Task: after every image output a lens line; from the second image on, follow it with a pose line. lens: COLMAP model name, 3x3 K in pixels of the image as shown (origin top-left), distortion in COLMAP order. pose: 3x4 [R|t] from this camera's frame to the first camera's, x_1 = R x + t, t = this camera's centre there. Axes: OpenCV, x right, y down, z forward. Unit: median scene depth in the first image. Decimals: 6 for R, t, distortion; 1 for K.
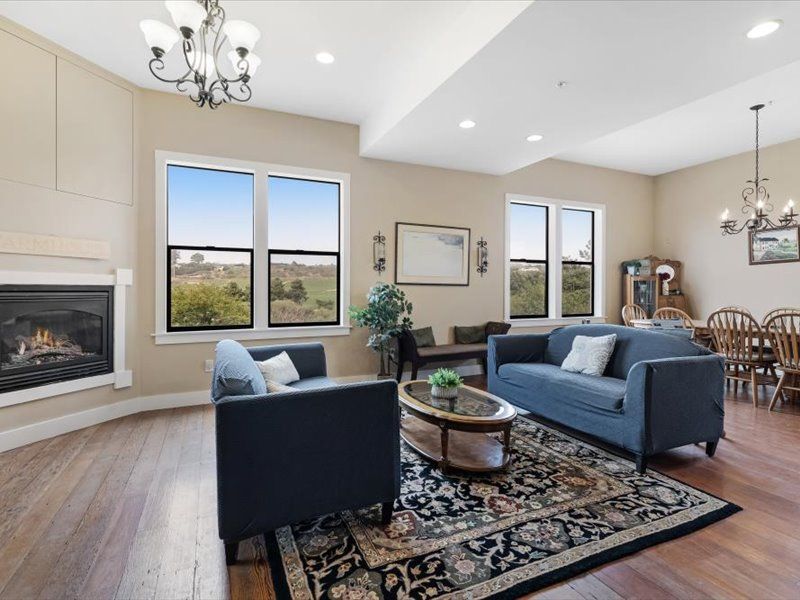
lens RADIAL K [[404.0, 0, 404.0], [0, 404.0, 297.4], [0, 0, 1]] dist [-0.000348, -0.000206]
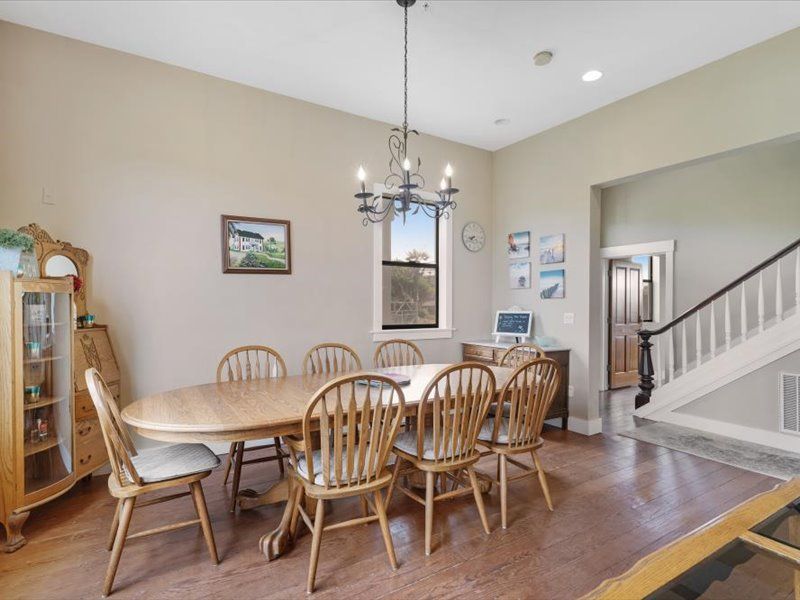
lens RADIAL K [[424.7, 0, 400.0], [0, 424.7, 300.0], [0, 0, 1]] dist [-0.001157, -0.000857]
pose [[-0.125043, 0.012305, 0.992075, 0.516301], [0.010462, 0.999884, -0.011083, -0.076490], [-0.992096, 0.008994, -0.125157, 2.019947]]
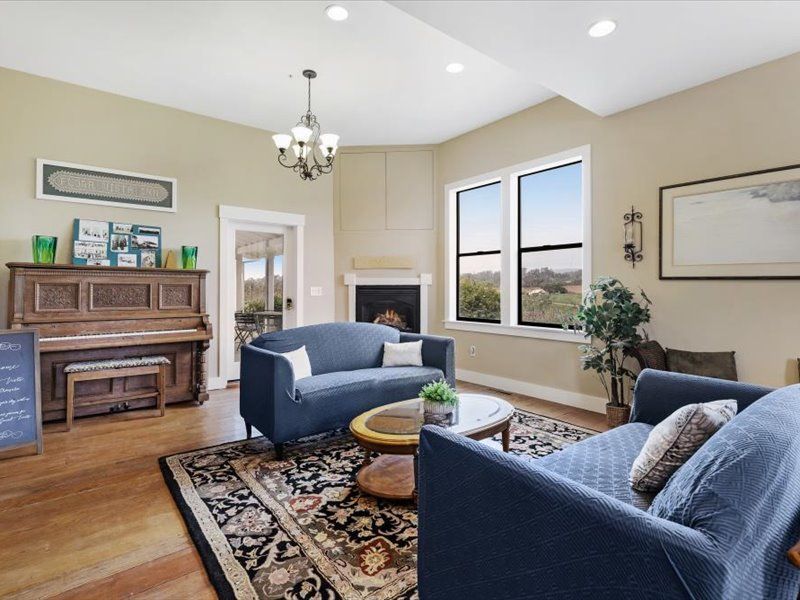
lens RADIAL K [[412.6, 0, 400.6], [0, 412.6, 293.0], [0, 0, 1]] dist [0.001091, 0.000449]
pose [[0.233149, 0.012500, -0.972361, 1.172708], [-0.015922, 0.999832, 0.009036, -0.020445], [0.972311, 0.013375, 0.233309, 0.892983]]
